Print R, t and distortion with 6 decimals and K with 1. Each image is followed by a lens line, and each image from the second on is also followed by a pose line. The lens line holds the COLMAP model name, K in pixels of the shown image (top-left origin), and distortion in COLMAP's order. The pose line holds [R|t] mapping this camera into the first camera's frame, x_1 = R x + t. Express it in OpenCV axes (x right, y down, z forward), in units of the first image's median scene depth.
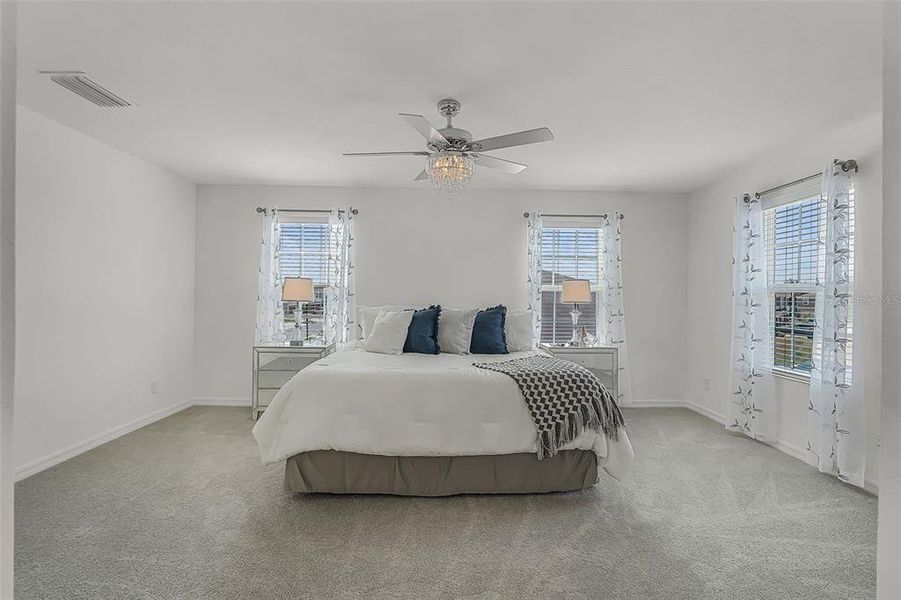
lens RADIAL K [[411.5, 0, 445.9], [0, 411.5, 296.7], [0, 0, 1]] dist [-0.002404, 0.000026]
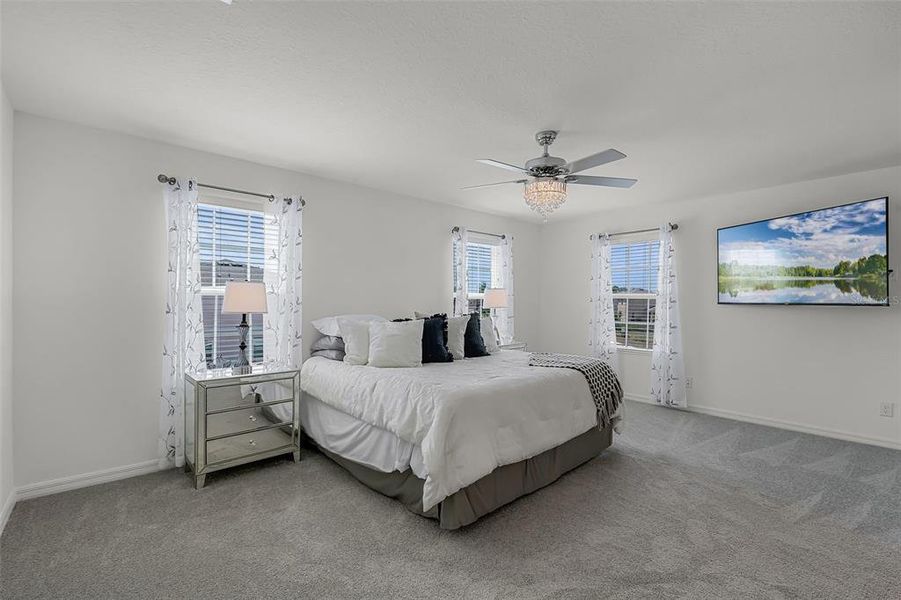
lens RADIAL K [[411.5, 0, 443.5], [0, 411.5, 301.8], [0, 0, 1]] dist [-0.002404, 0.000026]
pose [[0.752609, -0.008812, 0.658409, -0.699041], [0.006505, 0.999961, 0.005948, -0.013878], [-0.658436, -0.000194, 0.752637, 0.248639]]
